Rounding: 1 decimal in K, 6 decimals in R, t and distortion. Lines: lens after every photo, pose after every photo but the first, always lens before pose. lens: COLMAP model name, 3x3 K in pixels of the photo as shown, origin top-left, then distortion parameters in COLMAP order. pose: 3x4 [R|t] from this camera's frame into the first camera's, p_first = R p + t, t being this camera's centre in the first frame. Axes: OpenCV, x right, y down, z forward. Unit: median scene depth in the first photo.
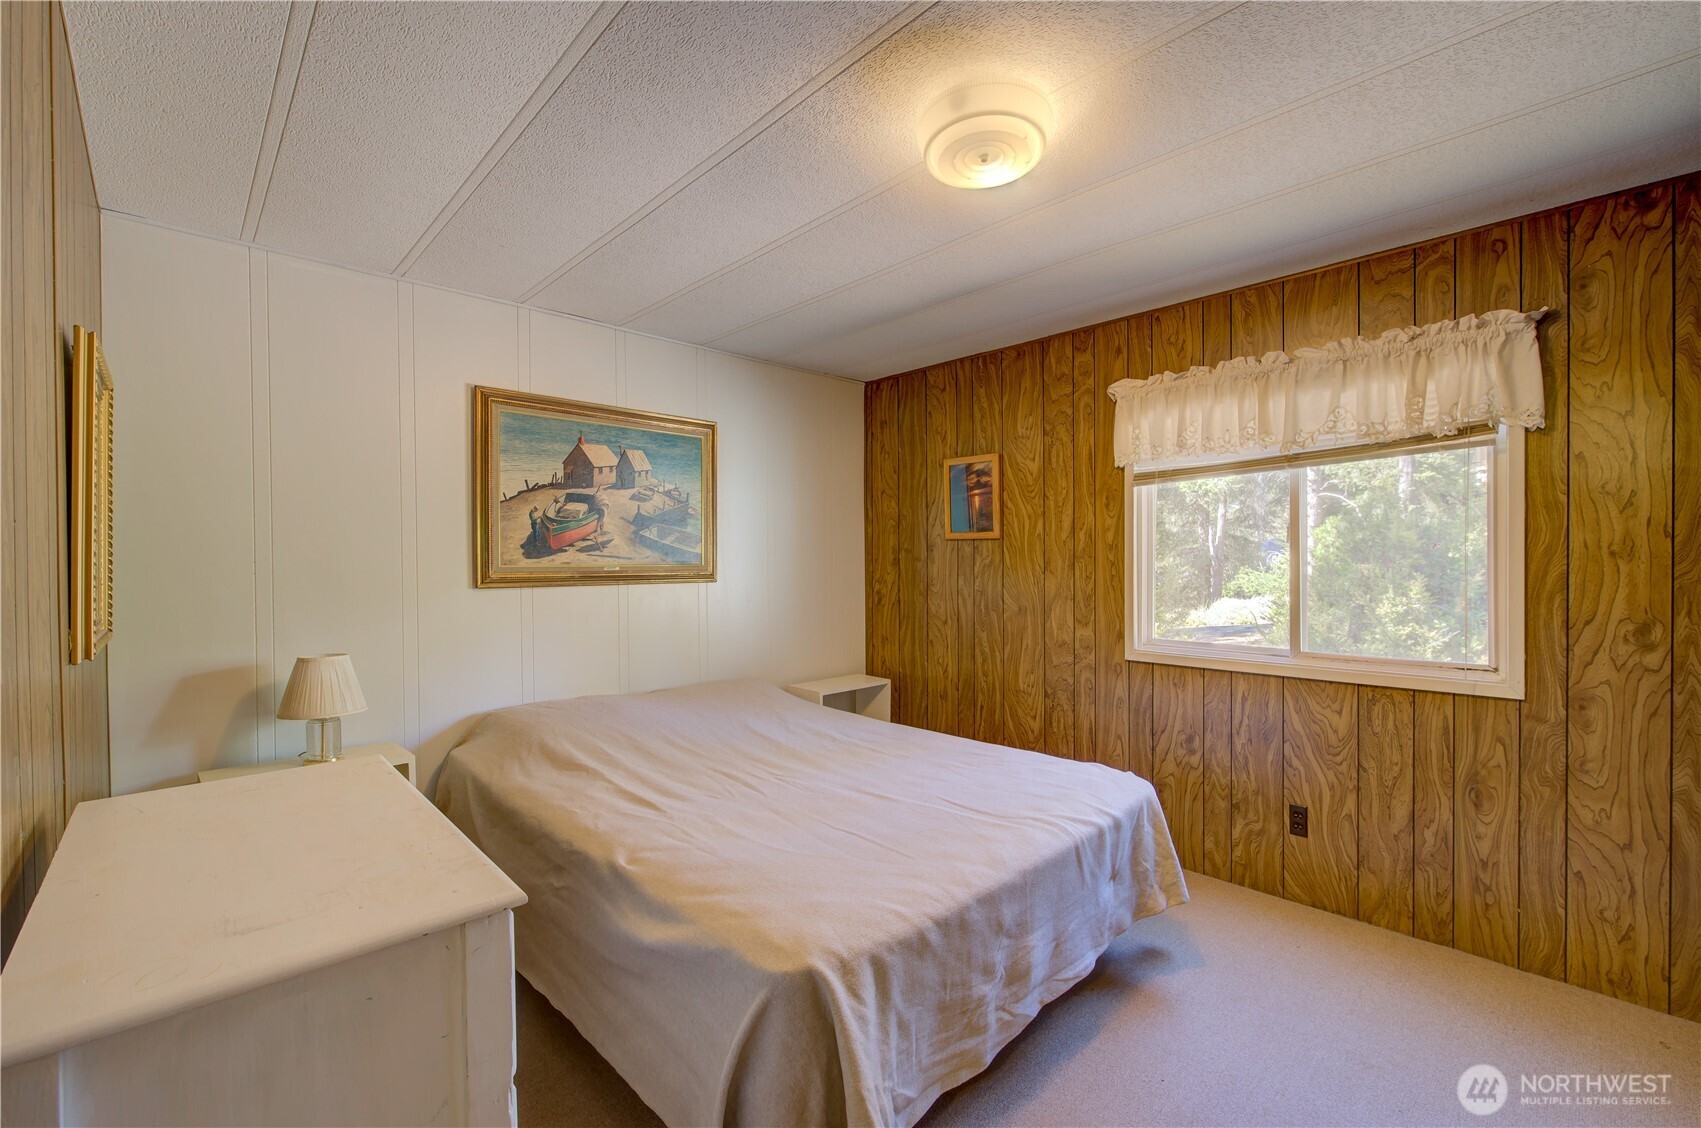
lens RADIAL K [[716.6, 0, 856.4], [0, 716.6, 563.6], [0, 0, 1]] dist [-0.001878, -0.000426]
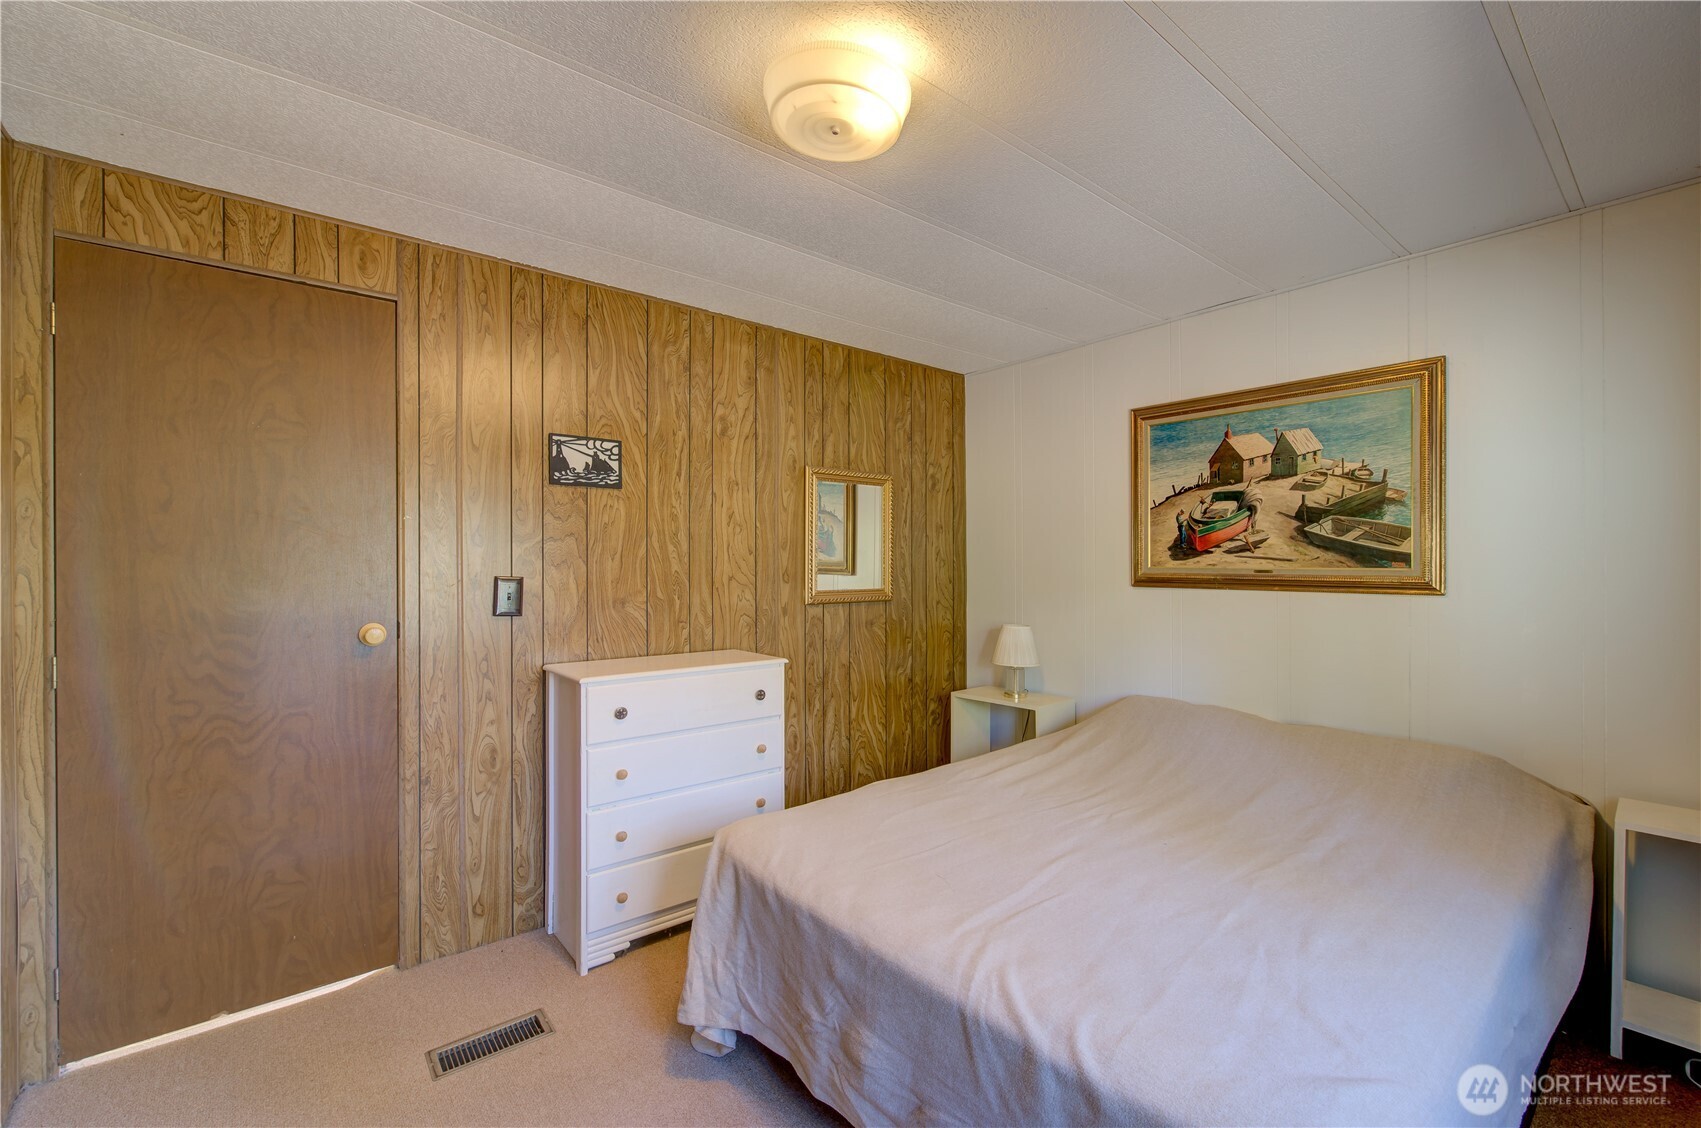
lens RADIAL K [[716.6, 0, 855.8], [0, 716.6, 563.6], [0, 0, 1]] dist [-0.001878, -0.000426]
pose [[-0.065673, 0.008453, -0.997805, 0.581803], [-0.003090, 0.999958, 0.008675, -0.009385], [0.997836, 0.003653, -0.065644, 0.574703]]
